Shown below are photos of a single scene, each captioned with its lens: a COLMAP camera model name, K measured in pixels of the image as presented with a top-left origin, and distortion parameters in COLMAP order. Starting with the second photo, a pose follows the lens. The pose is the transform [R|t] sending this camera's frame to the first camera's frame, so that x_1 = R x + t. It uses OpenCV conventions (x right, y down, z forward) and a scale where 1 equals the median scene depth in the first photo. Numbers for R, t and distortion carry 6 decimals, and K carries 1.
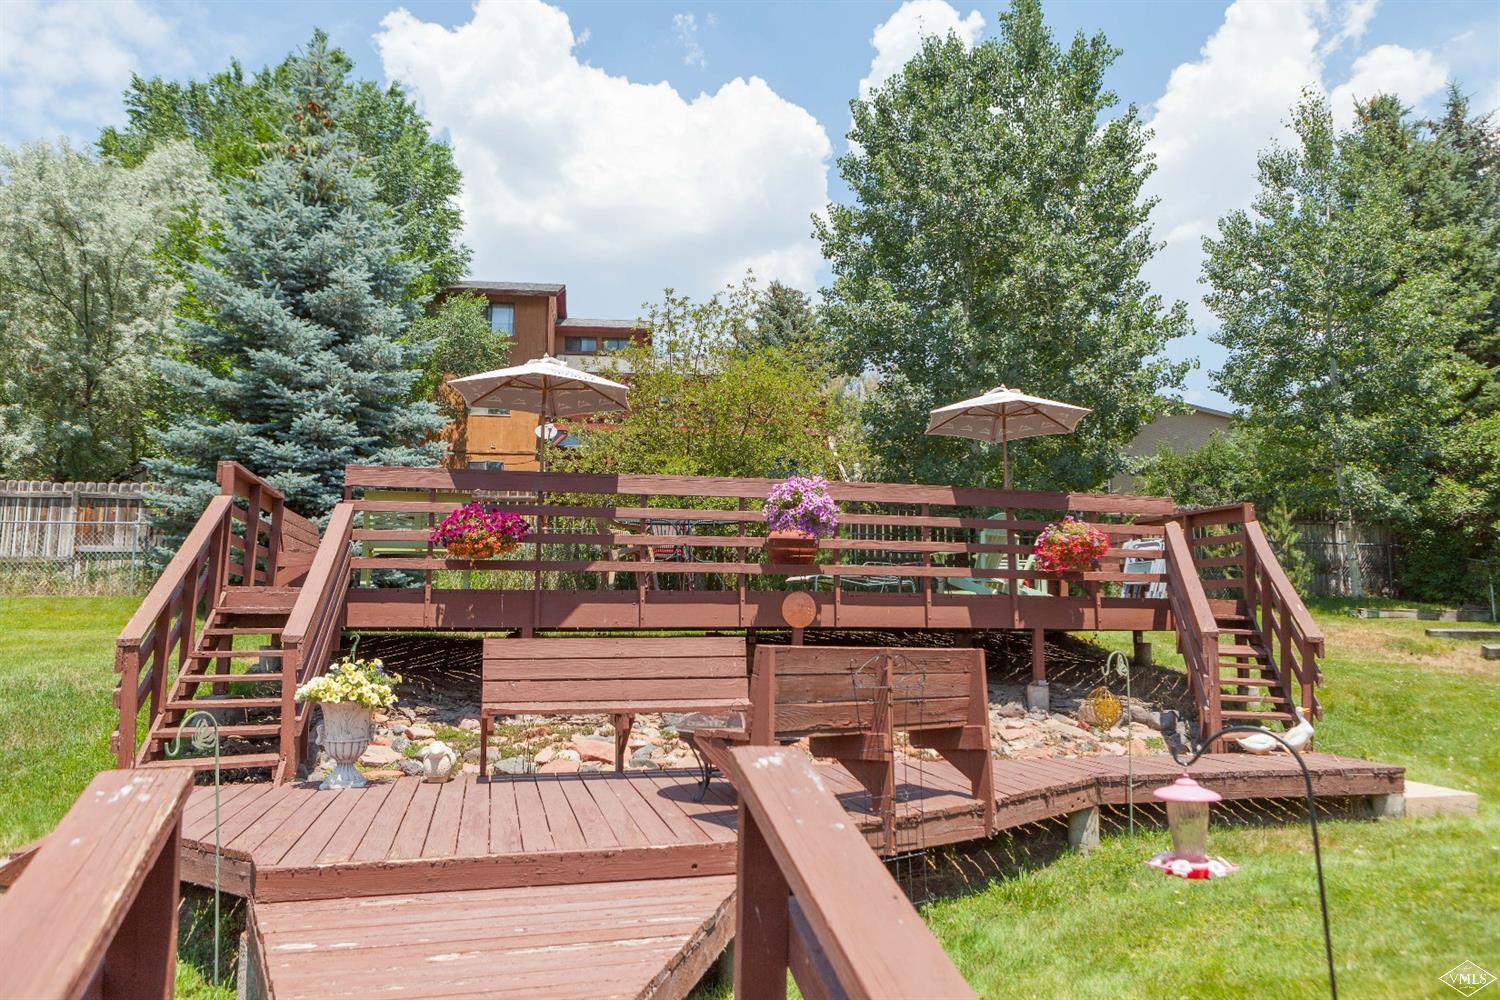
lens RADIAL K [[999.0, 0, 750.0], [0, 999.0, 500.0], [0, 0, 1]] dist [-0.045226, 0.025408]
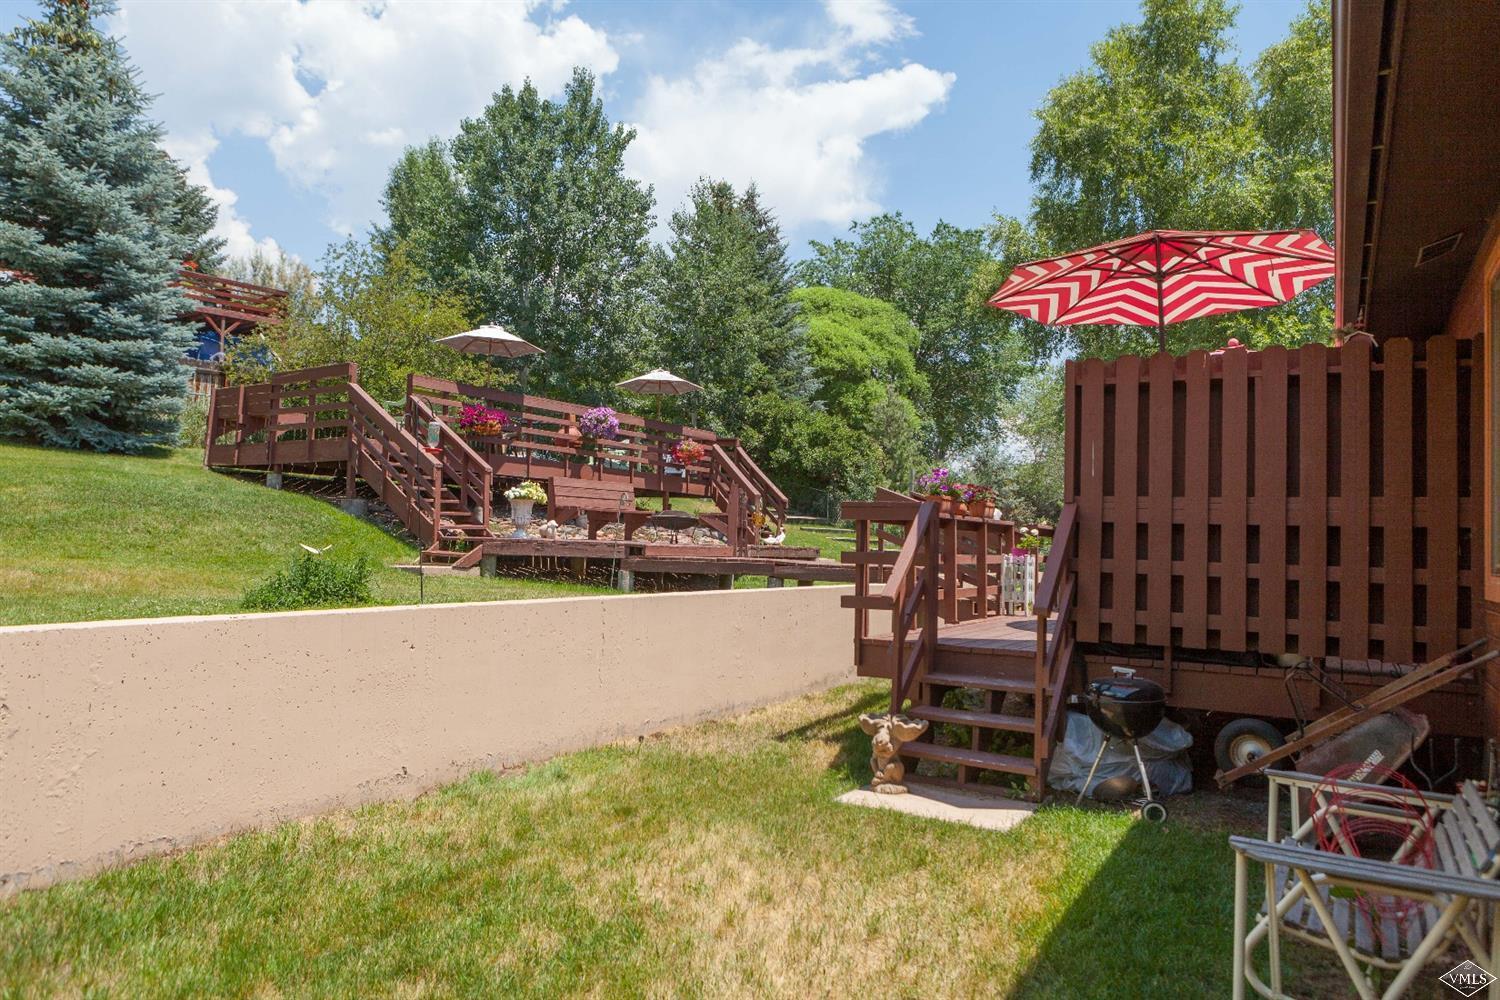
lens RADIAL K [[999.0, 0, 750.0], [0, 999.0, 500.0], [0, 0, 1]] dist [-0.045226, 0.025408]
pose [[0.713909, 0.047153, 0.698649, -0.566909], [-0.121413, 0.990953, 0.057185, 0.006643], [-0.689632, -0.125650, 0.713176, -0.329599]]
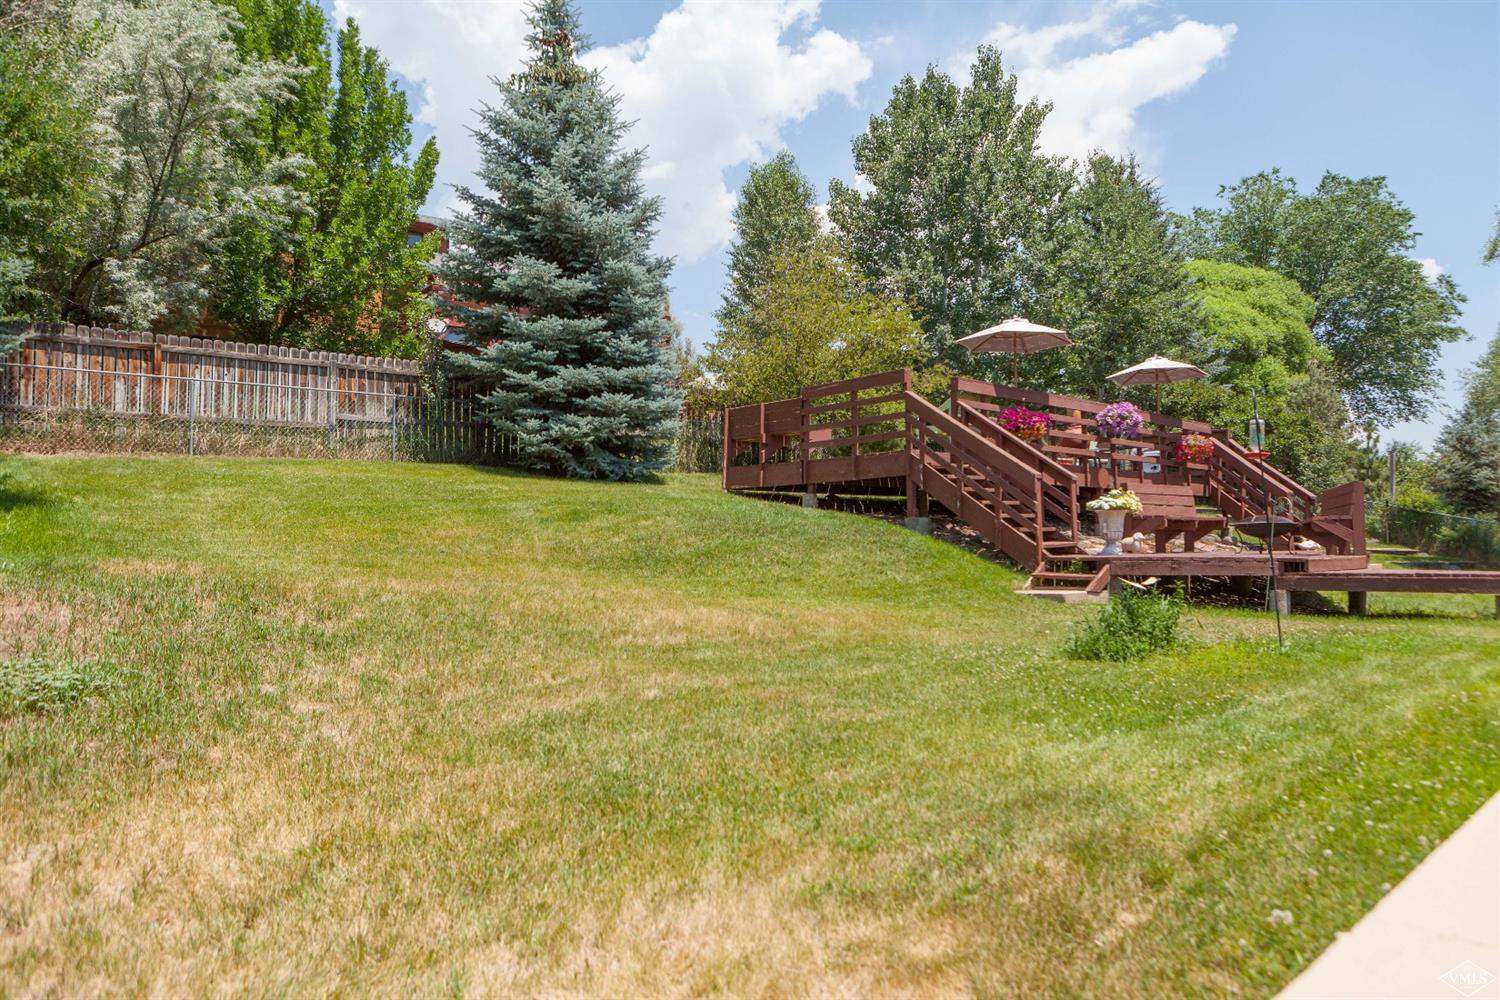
lens RADIAL K [[999.0, 0, 750.0], [0, 999.0, 500.0], [0, 0, 1]] dist [-0.045226, 0.025408]
pose [[0.878224, 0.013105, 0.478070, -0.691604], [-0.056997, 0.995368, 0.077419, 0.027019], [-0.474841, -0.095240, 0.874903, -0.126782]]
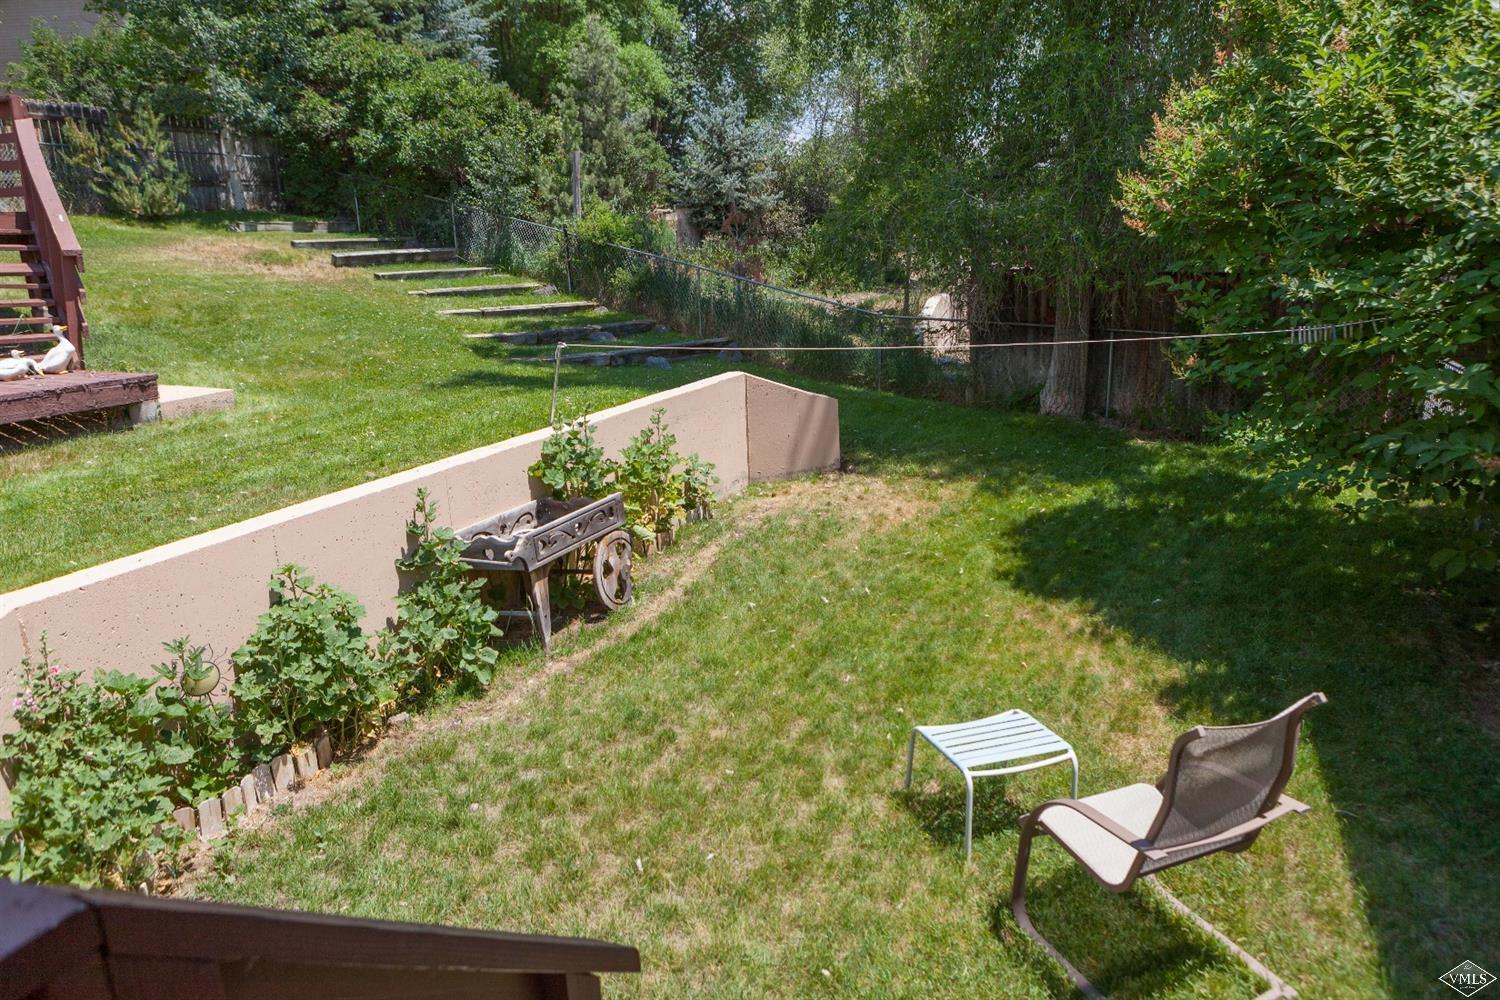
lens RADIAL K [[999.0, 0, 750.0], [0, 999.0, 500.0], [0, 0, 1]] dist [-0.045226, 0.025408]
pose [[0.591520, -0.228003, 0.773381, 0.083146], [-0.074284, 0.939695, 0.333850, 0.001492], [-0.802861, -0.254929, 0.538911, -0.038637]]
